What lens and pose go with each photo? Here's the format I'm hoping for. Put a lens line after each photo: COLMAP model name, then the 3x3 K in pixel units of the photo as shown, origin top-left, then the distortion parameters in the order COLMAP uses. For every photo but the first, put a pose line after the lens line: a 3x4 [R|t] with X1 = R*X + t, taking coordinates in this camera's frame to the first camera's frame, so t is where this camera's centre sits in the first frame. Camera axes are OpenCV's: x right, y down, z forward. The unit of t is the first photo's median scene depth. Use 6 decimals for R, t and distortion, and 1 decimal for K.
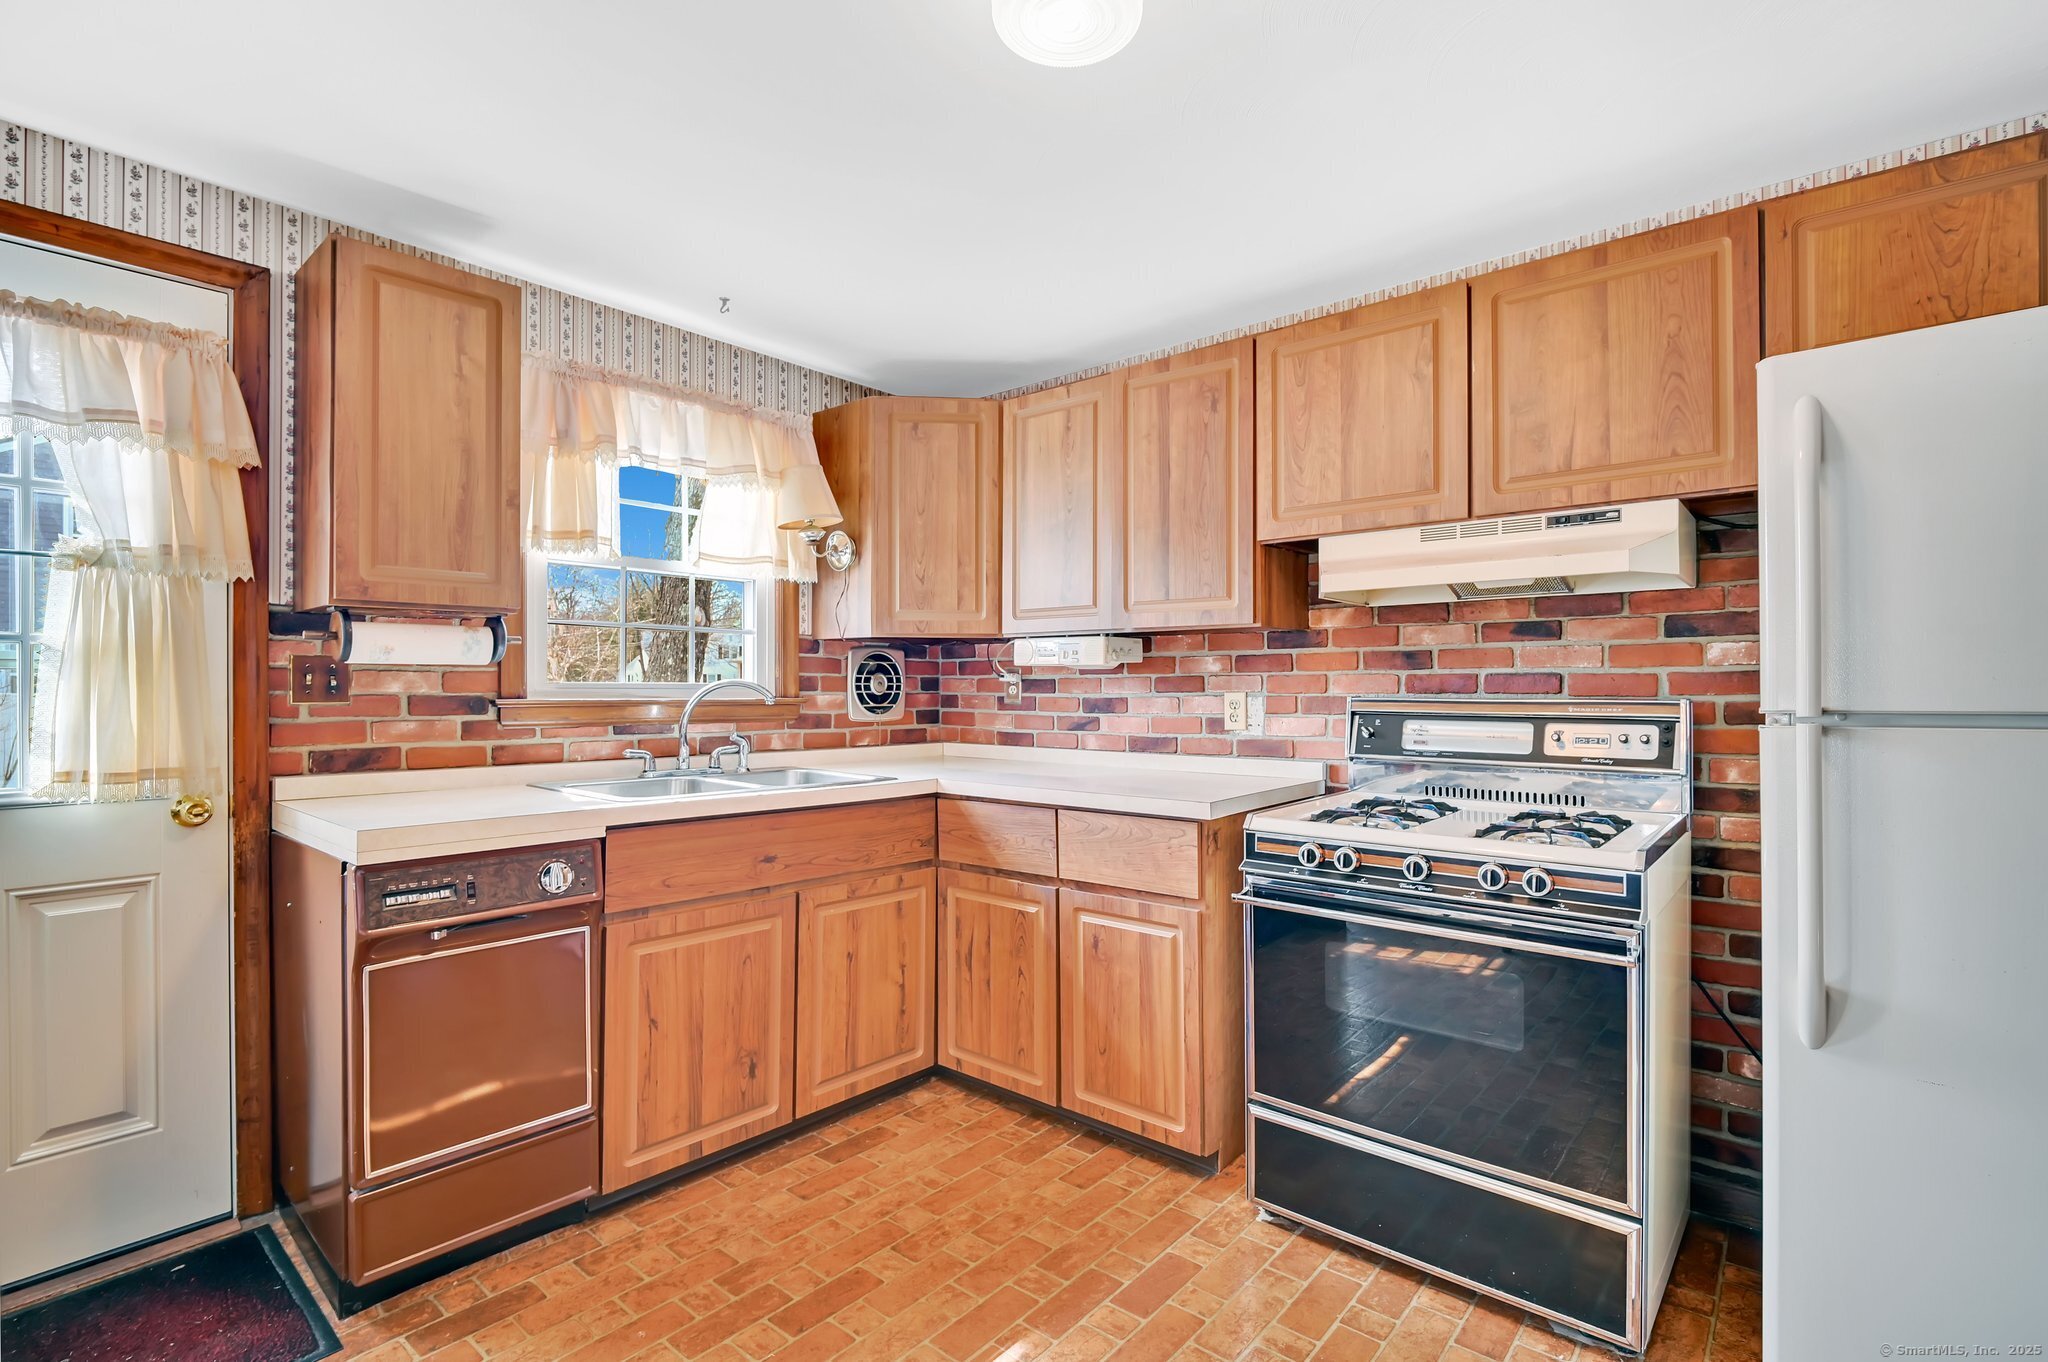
lens RADIAL K [[947.0, 0, 1023.1], [0, 947.0, 689.5], [0, 0, 1]] dist [-0.001832, -0.000776]
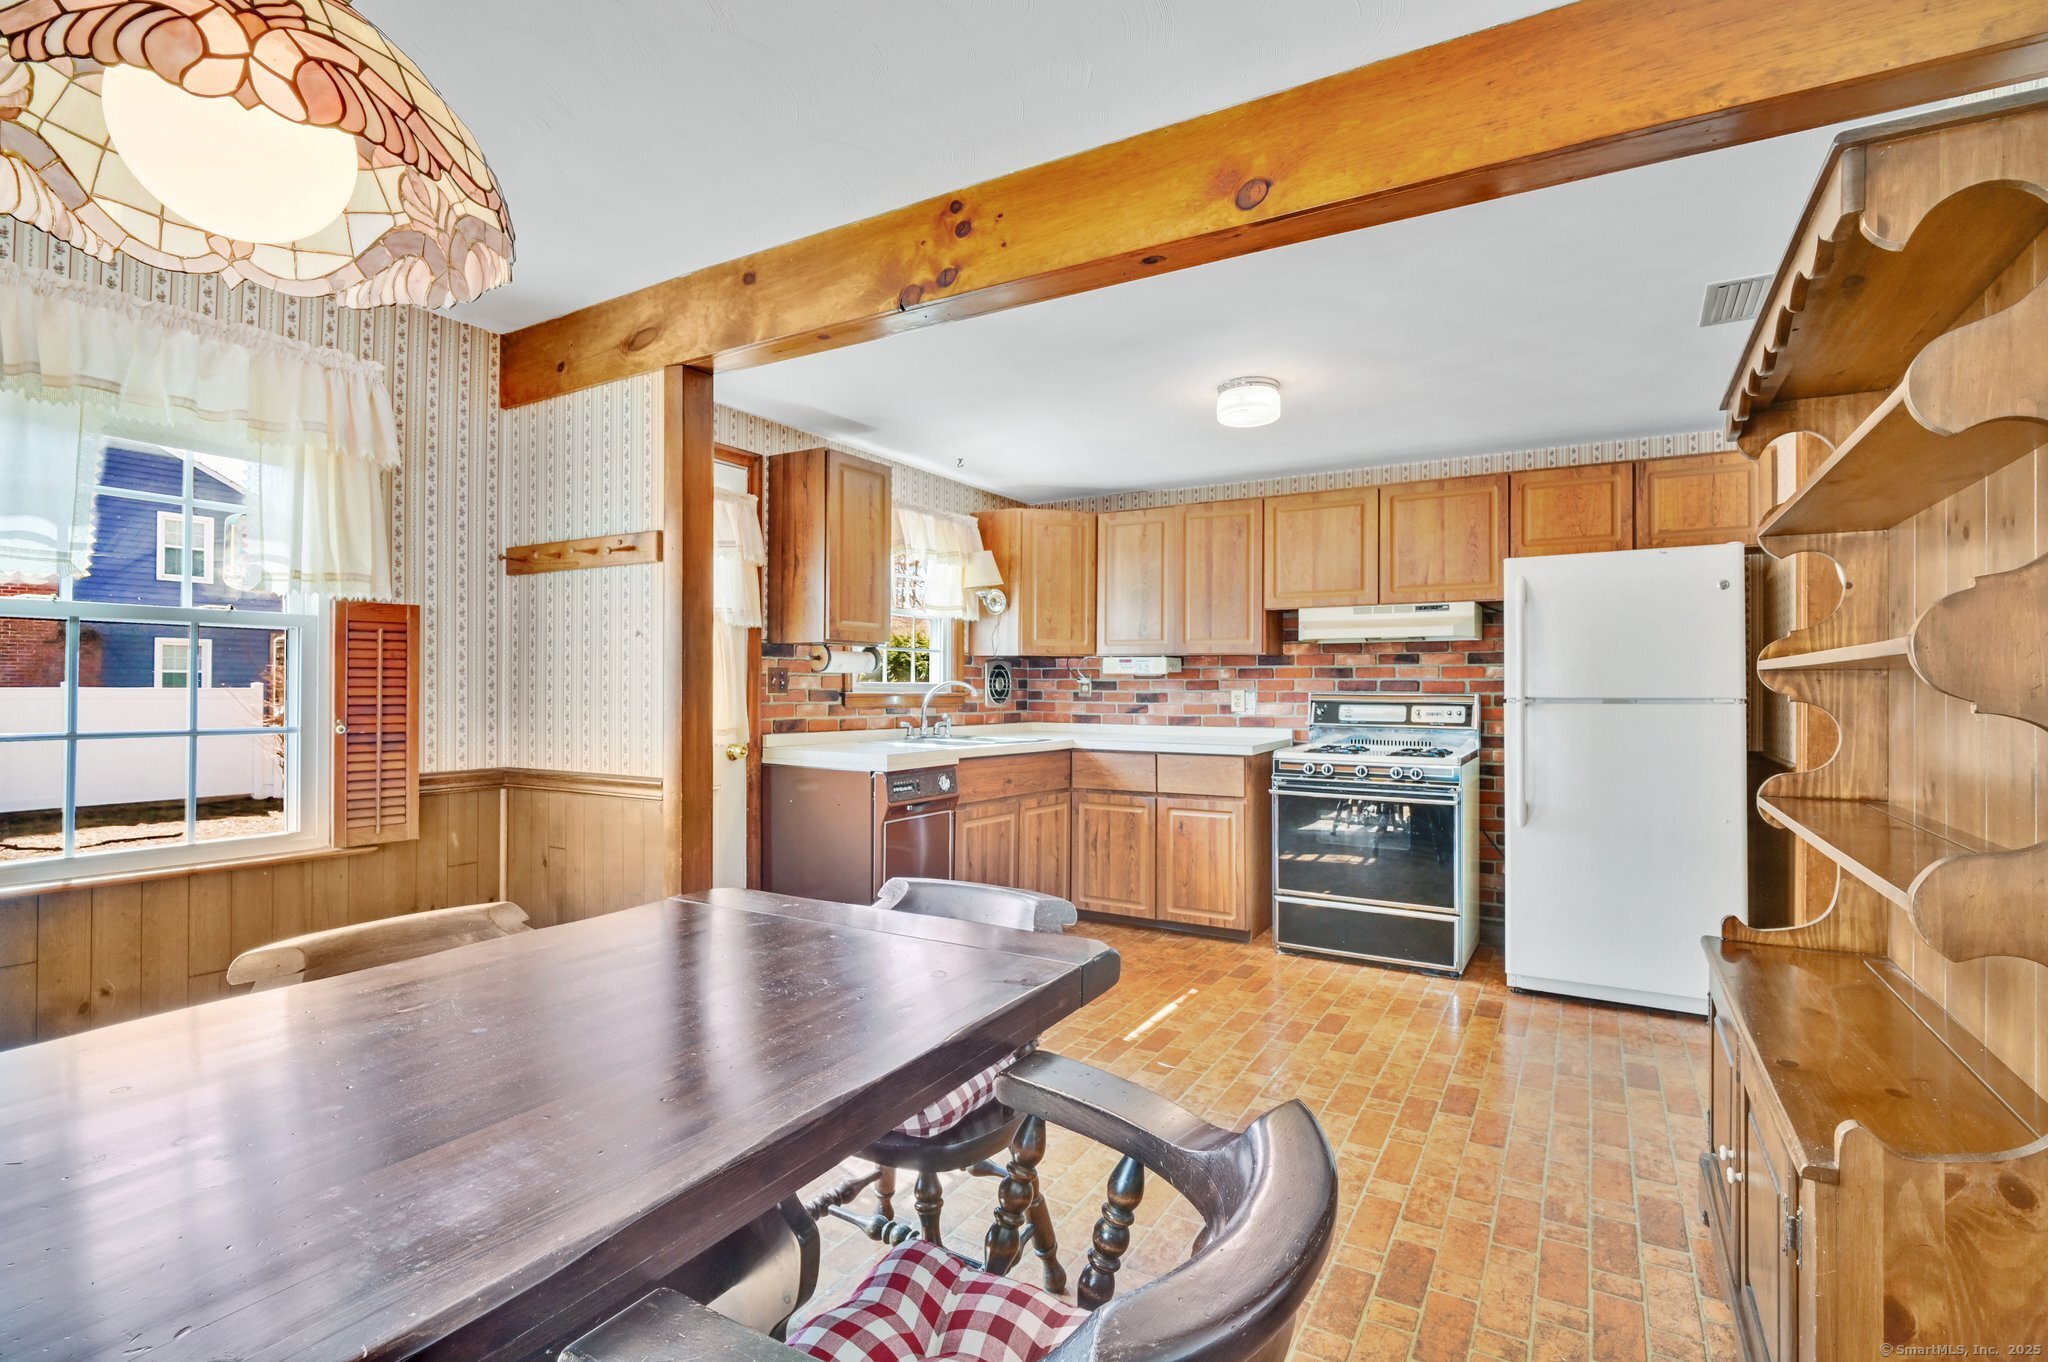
lens RADIAL K [[966.1, 0, 992.9], [0, 966.1, 684.8], [0, 0, 1]] dist [0.021708, -0.000046]
pose [[0.989373, 0.004677, 0.145325, -0.562025], [-0.004177, 0.999984, -0.003740, 0.002350], [-0.145341, 0.003093, 0.989377, -0.811348]]
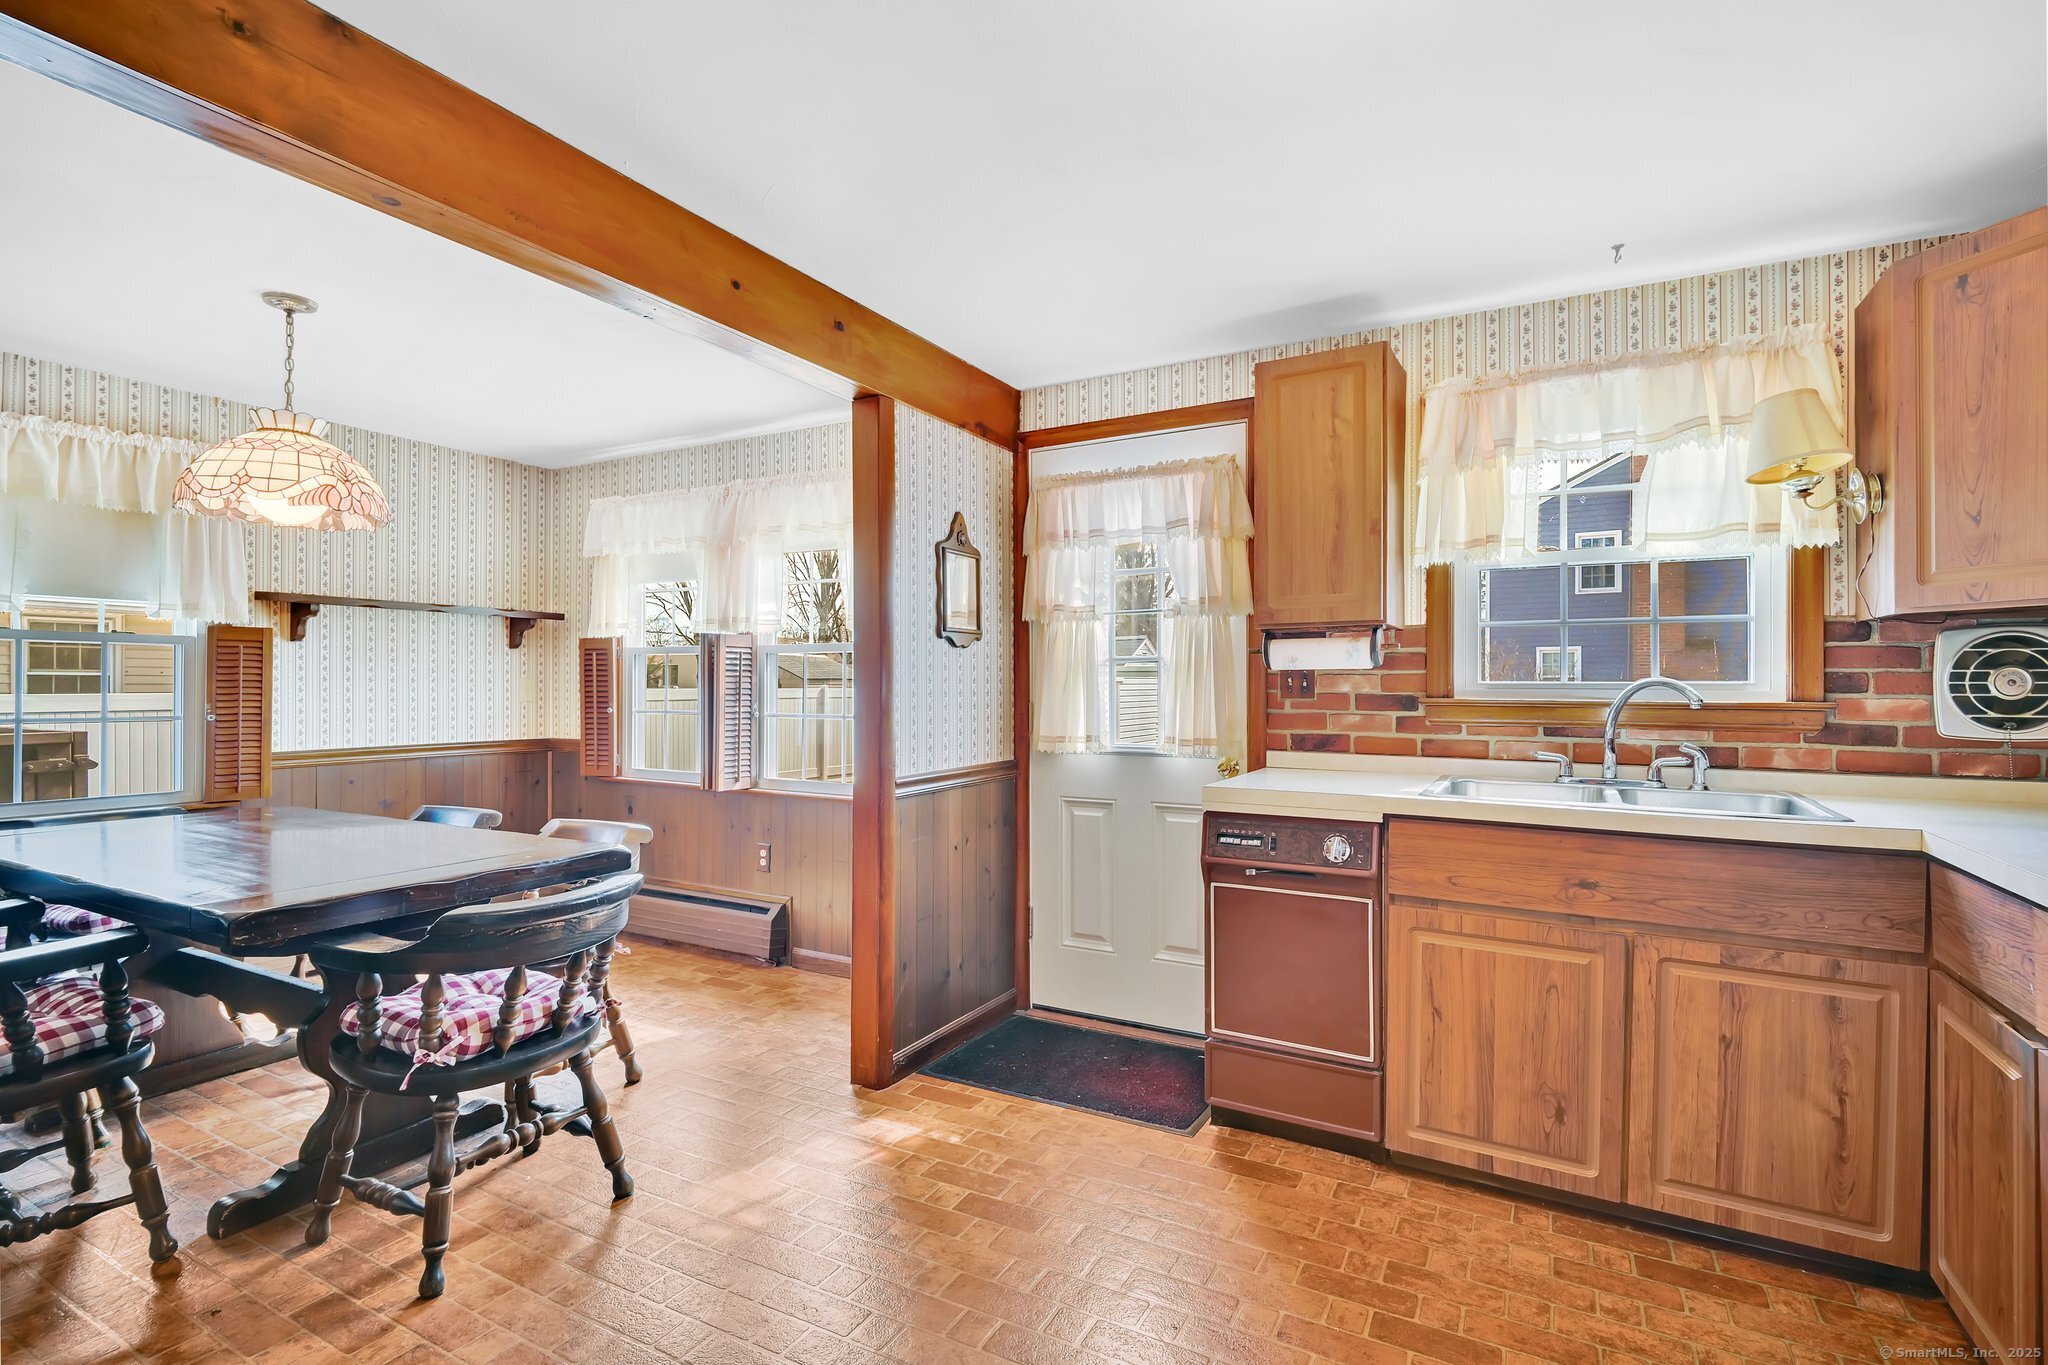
lens RADIAL K [[947.4, 0, 1030.1], [0, 947.4, 687.3], [0, 0, 1]] dist [-0.001453, -0.000497]
pose [[0.211732, 0.000785, -0.977328, 0.471871], [-0.002620, 0.999997, 0.000236, -0.001726], [0.977324, 0.002511, 0.211733, 0.310104]]
